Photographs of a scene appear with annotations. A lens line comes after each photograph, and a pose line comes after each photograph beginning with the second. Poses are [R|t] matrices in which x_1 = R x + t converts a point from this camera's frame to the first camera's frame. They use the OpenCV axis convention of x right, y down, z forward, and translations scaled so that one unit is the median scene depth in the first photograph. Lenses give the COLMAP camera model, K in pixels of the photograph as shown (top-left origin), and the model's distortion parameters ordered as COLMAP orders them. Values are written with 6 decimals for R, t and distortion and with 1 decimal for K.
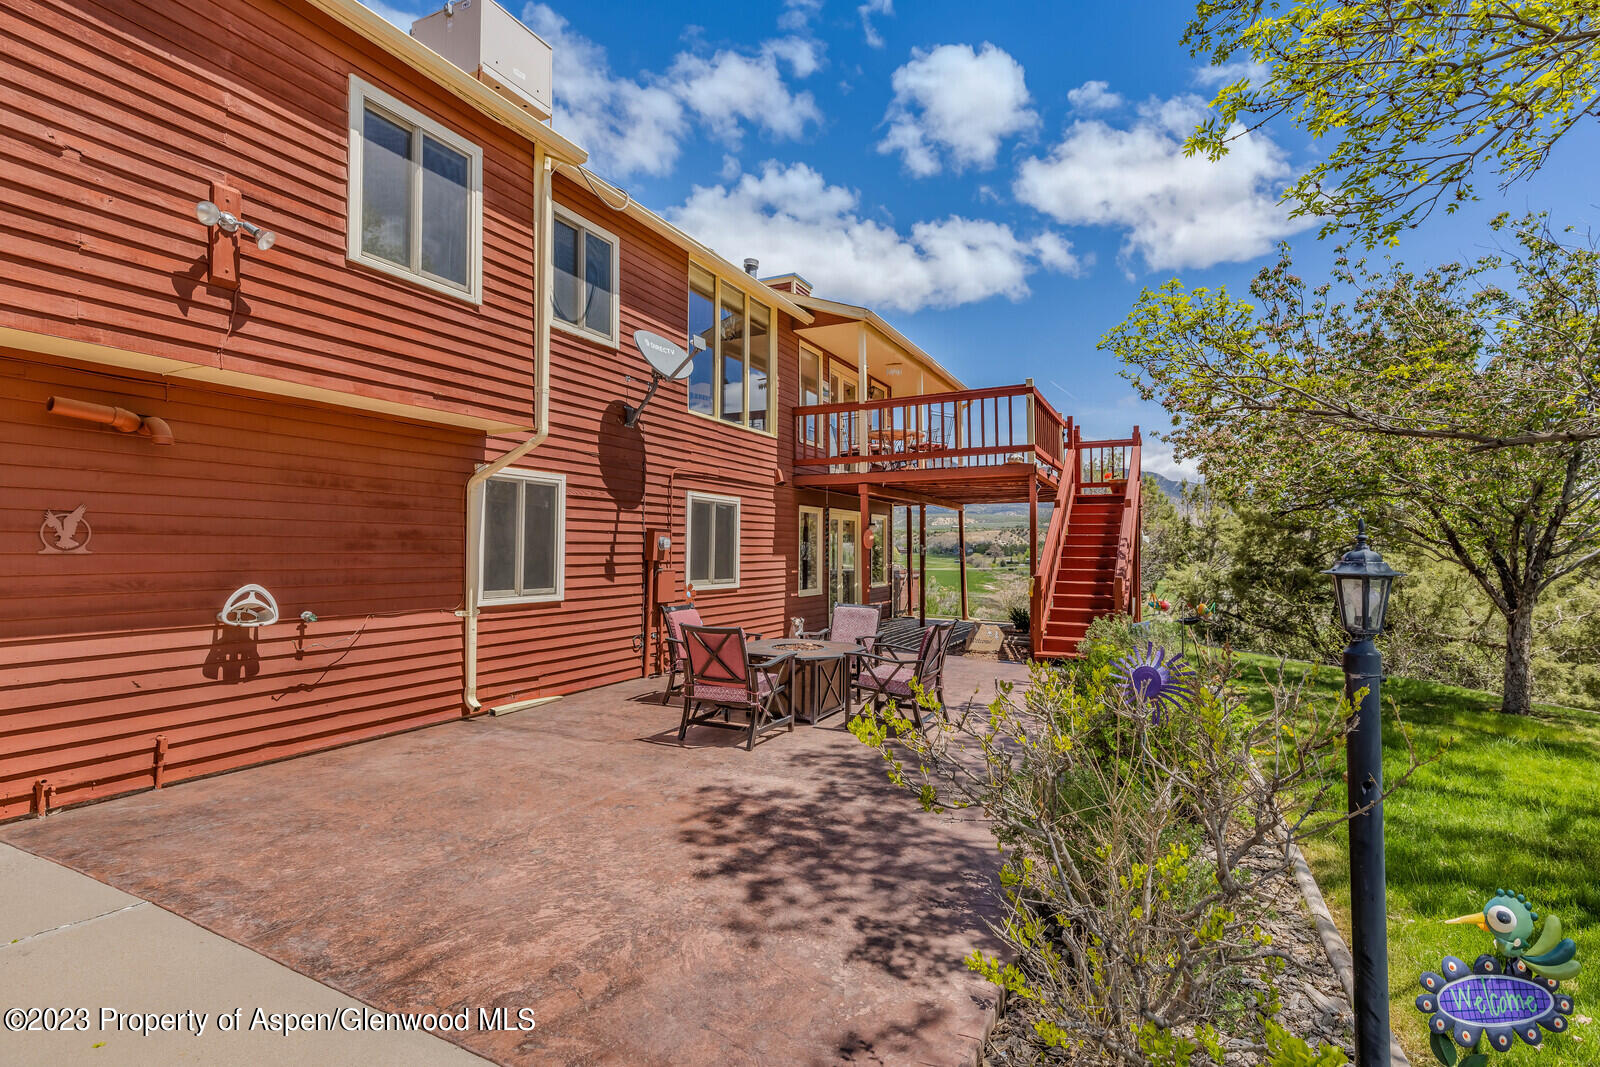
lens RADIAL K [[762.8, 0, 798.2], [0, 762.8, 531.1], [0, 0, 1]] dist [0.000842, -0.000367]
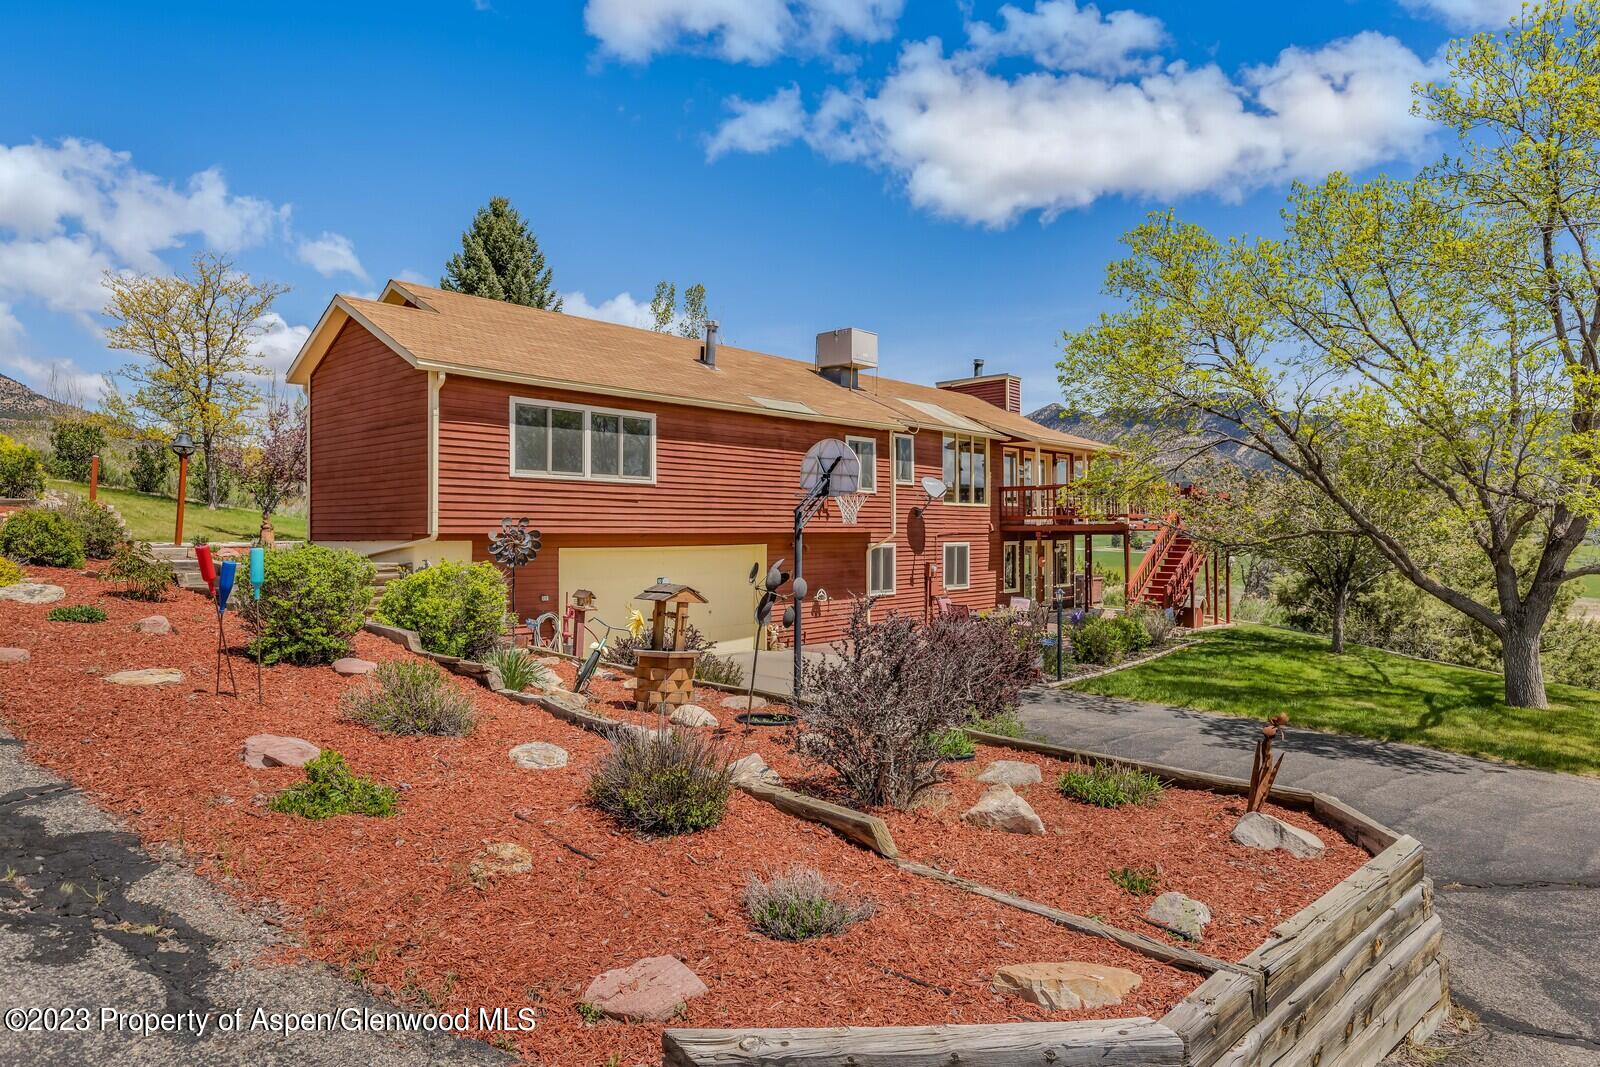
lens RADIAL K [[961.1, 0, 789.9], [0, 961.1, 526.5], [0, 0, 1]] dist [0.032683, 0.001390]
pose [[0.963315, -0.012000, -0.268104, 0.180652], [0.017502, 0.999682, 0.018143, -0.174163], [0.267801, -0.022170, 0.963219, -1.900948]]
